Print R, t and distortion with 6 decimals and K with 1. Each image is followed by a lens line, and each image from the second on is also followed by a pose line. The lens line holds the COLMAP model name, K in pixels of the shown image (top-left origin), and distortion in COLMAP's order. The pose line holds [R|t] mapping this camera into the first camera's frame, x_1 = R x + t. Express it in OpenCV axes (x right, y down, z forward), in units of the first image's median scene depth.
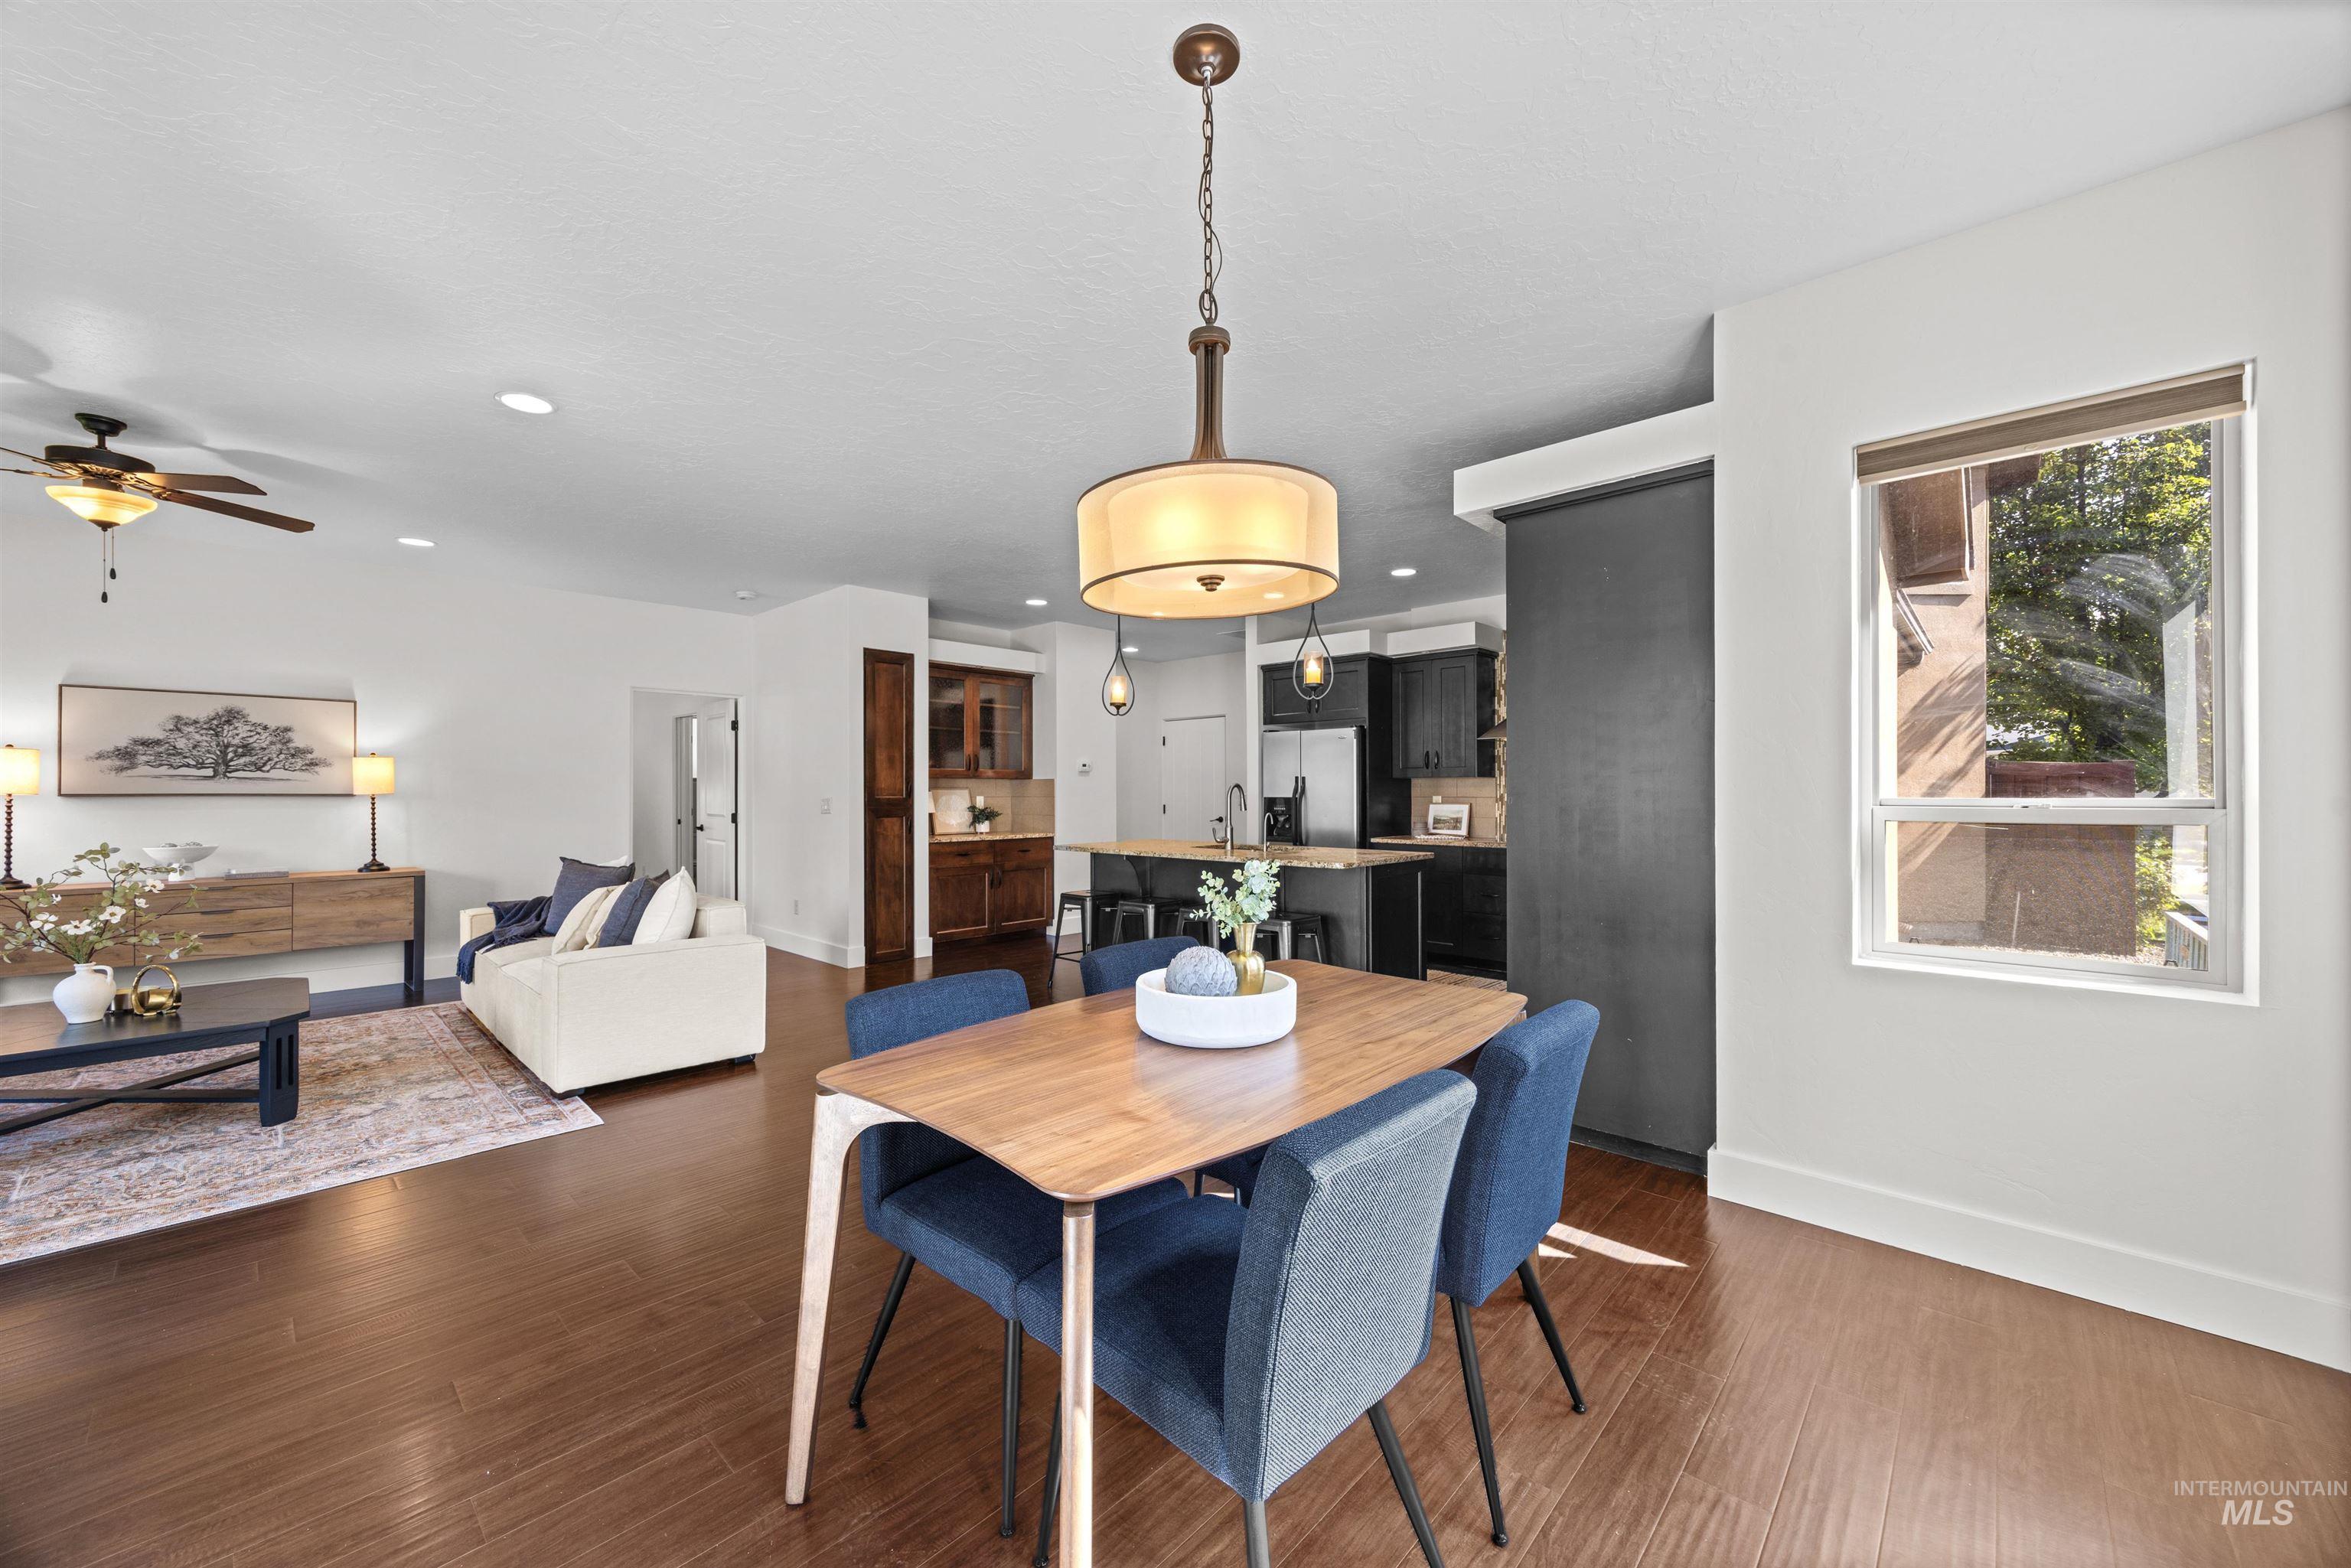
lens RADIAL K [[898.1, 0, 1174.3], [0, 898.1, 779.2], [0, 0, 1]] dist [-0.000618, -0.000125]
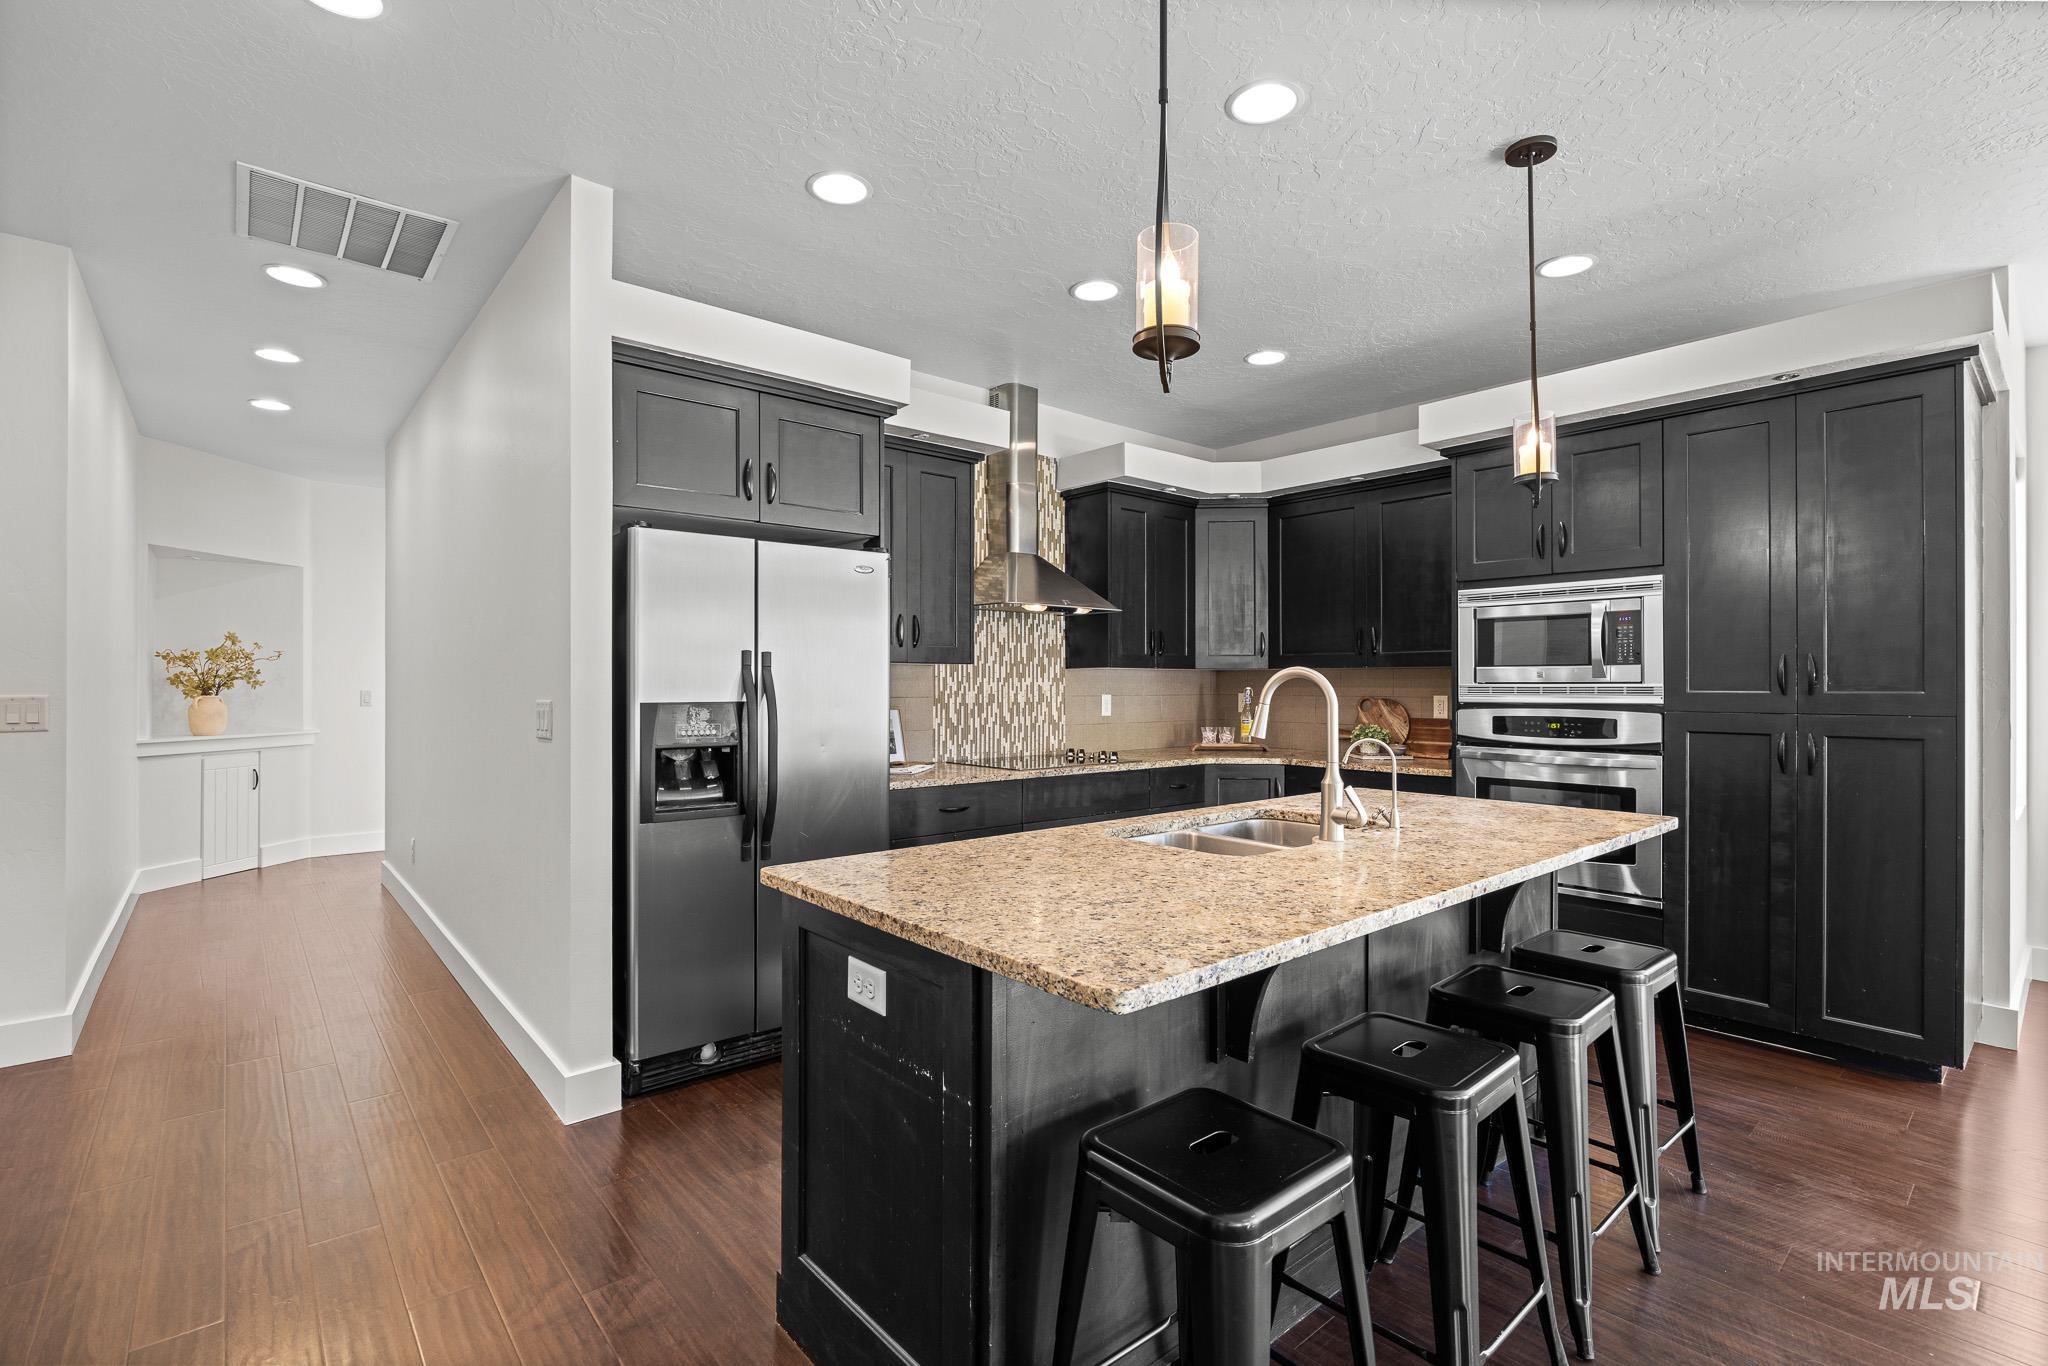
lens RADIAL K [[930.5, 0, 1024.0], [0, 930.5, 683.0], [0, 0, 1]] dist [-0.005580, -0.000554]
pose [[0.105701, 0.004133, 0.994389, -0.279739], [-0.015745, 0.999873, -0.002482, 0.010792], [-0.994273, -0.015395, 0.105752, 0.865345]]
